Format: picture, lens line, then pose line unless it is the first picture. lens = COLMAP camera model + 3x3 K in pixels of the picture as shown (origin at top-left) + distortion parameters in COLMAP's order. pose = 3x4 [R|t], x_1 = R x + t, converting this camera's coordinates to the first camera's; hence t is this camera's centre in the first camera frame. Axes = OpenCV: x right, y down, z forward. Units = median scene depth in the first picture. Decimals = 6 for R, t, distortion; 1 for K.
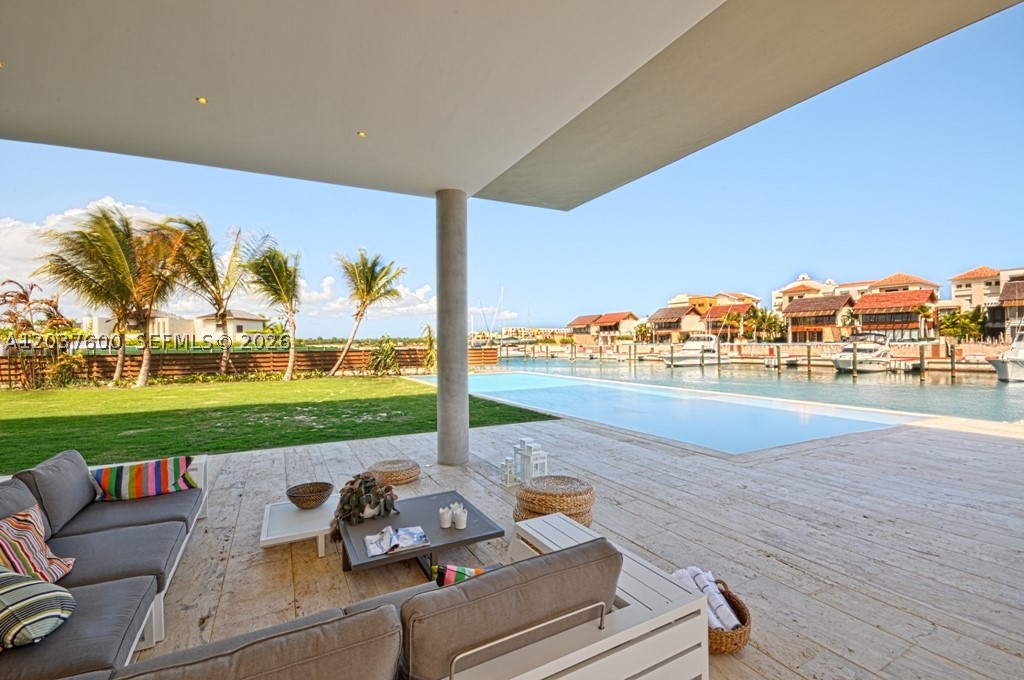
lens RADIAL K [[452.7, 0, 511.4], [0, 452.7, 345.1], [0, 0, 1]] dist [-0.005525, -0.001744]
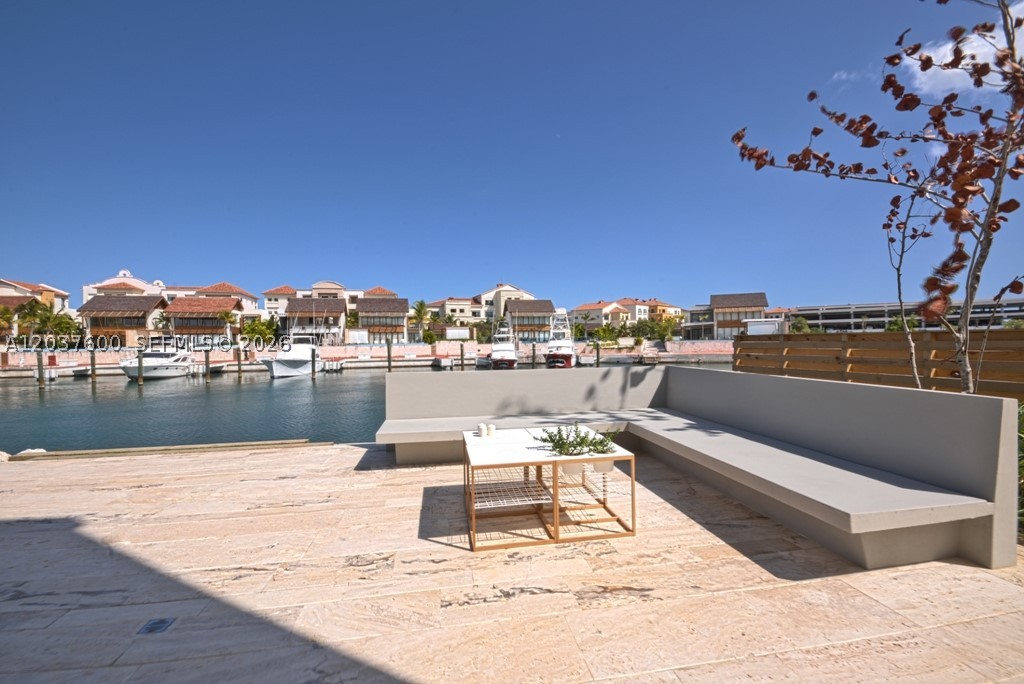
lens RADIAL K [[459.1, 0, 514.8], [0, 459.1, 342.0], [0, 0, 1]] dist [-0.001580, -0.000156]
pose [[0.312898, 0.001410, 0.949786, 0.078651], [0.016786, 0.999834, -0.007015, 0.002409], [-0.949639, 0.018138, 0.312822, 0.007451]]
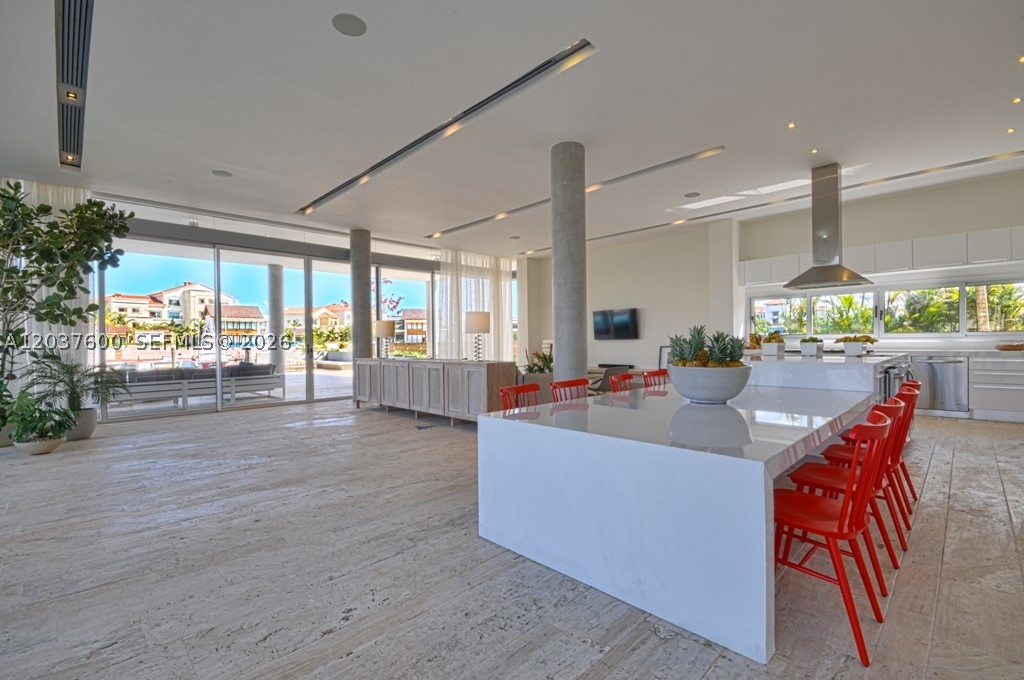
lens RADIAL K [[452.7, 0, 517.7], [0, 452.7, 343.5], [0, 0, 1]] dist [-0.005525, -0.001744]
pose [[-0.296868, 0.008138, 0.954884, -0.162453], [0.019335, 0.999810, -0.002509, 0.005756], [-0.954723, 0.017718, -0.296969, -0.021909]]
